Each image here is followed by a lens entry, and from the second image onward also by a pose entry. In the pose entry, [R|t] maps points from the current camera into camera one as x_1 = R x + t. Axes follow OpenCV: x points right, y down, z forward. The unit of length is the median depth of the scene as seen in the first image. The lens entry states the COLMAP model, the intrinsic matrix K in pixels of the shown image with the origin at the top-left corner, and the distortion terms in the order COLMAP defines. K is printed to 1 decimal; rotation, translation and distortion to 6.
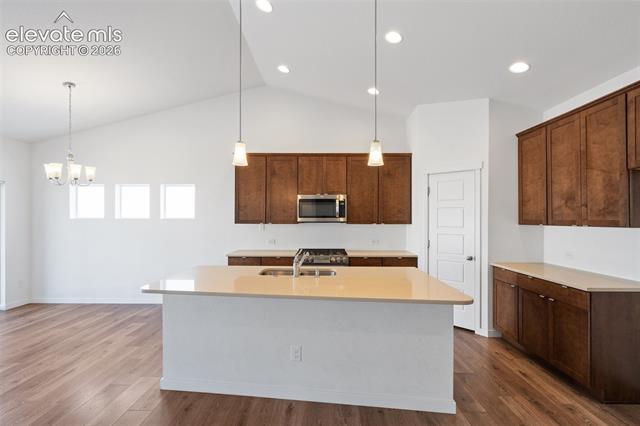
lens RADIAL K [[300.2, 0, 321.2], [0, 300.2, 216.0], [0, 0, 1]] dist [-0.001058, 0.000163]
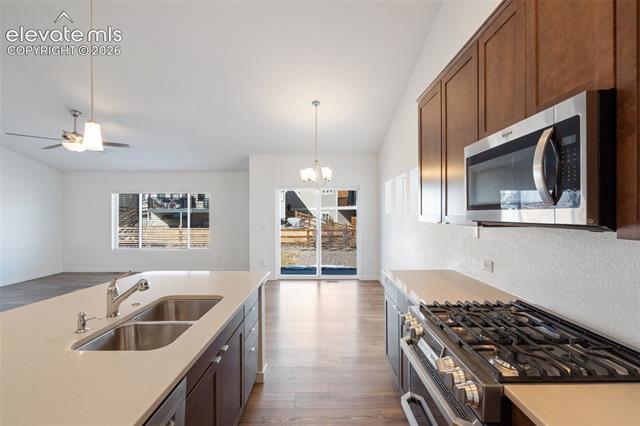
lens RADIAL K [[292.0, 0, 320.0], [0, 292.0, 213.0], [0, 0, 1]] dist [-0.002313, -0.000154]
pose [[0.003461, -0.003578, -0.999988, 0.275527], [0.010506, 0.999939, -0.003541, 0.009827], [0.999939, -0.010493, 0.003498, 0.809240]]
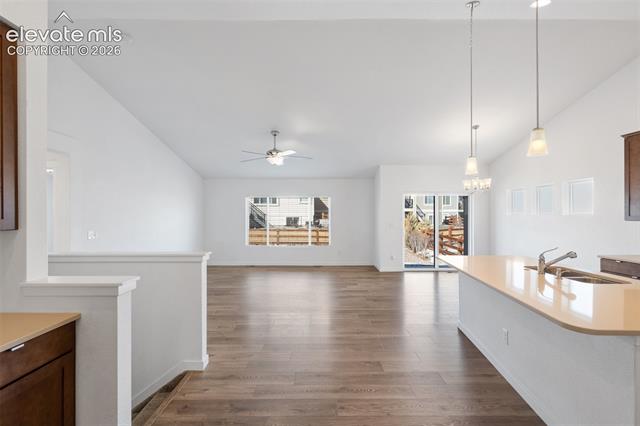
lens RADIAL K [[291.6, 0, 322.3], [0, 291.6, 215.6], [0, 0, 1]] dist [-0.001226, 0.000109]
pose [[0.013708, -0.000629, -0.999906, 0.499433], [0.009816, 0.999952, -0.000495, 0.003663], [0.999858, -0.009808, 0.013714, 0.160449]]
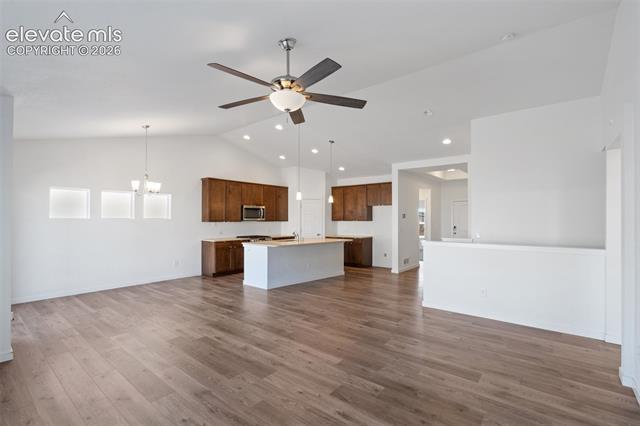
lens RADIAL K [[291.6, 0, 322.3], [0, 291.6, 215.6], [0, 0, 1]] dist [-0.001226, 0.000109]
pose [[0.617465, 0.007996, 0.786557, -1.131108], [-0.004918, 0.999968, -0.006305, -0.001884], [-0.786583, 0.000025, 0.617485, -0.423249]]
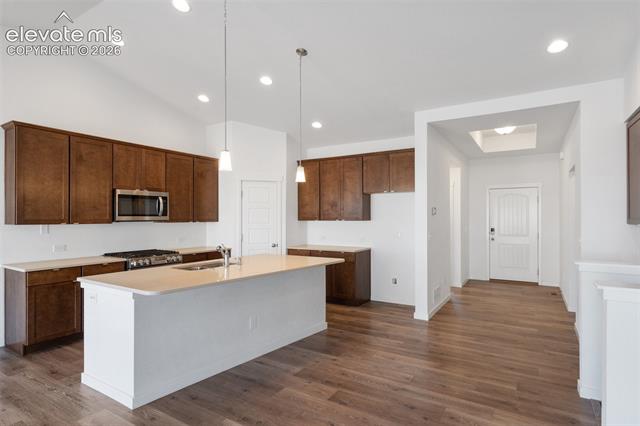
lens RADIAL K [[341.2, 0, 321.6], [0, 341.2, 217.0], [0, 0, 1]] dist [0.001901, 0.000385]
pose [[0.518158, -0.002486, 0.855281, -0.596033], [-0.004381, 0.999975, 0.005561, 0.000443], [-0.855274, -0.006629, 0.518134, 0.002053]]
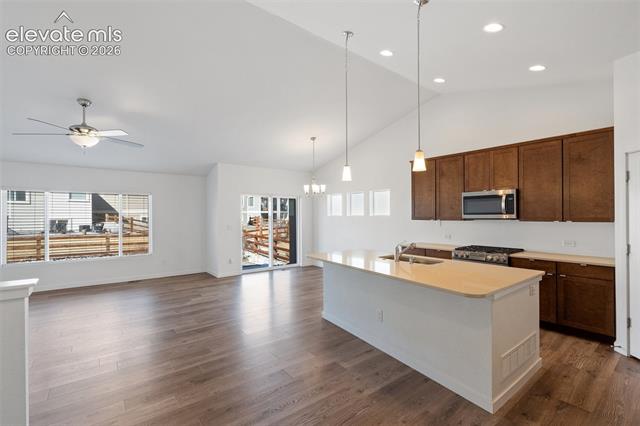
lens RADIAL K [[291.6, 0, 322.3], [0, 291.6, 215.6], [0, 0, 1]] dist [-0.001226, 0.000109]
pose [[0.627105, -0.005378, -0.778916, 0.398957], [0.012065, 0.999923, 0.002809, 0.000367], [0.778841, -0.011159, 0.627122, -0.012086]]
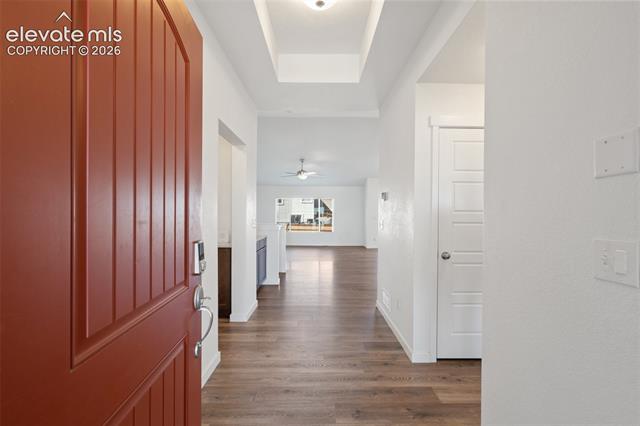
lens RADIAL K [[291.6, 0, 322.3], [0, 291.6, 215.6], [0, 0, 1]] dist [-0.001226, 0.000109]
pose [[0.024707, 0.001217, -0.999694, 1.280612], [0.004884, 0.999987, 0.001338, 0.033962], [0.999683, -0.004915, 0.024701, 0.069551]]
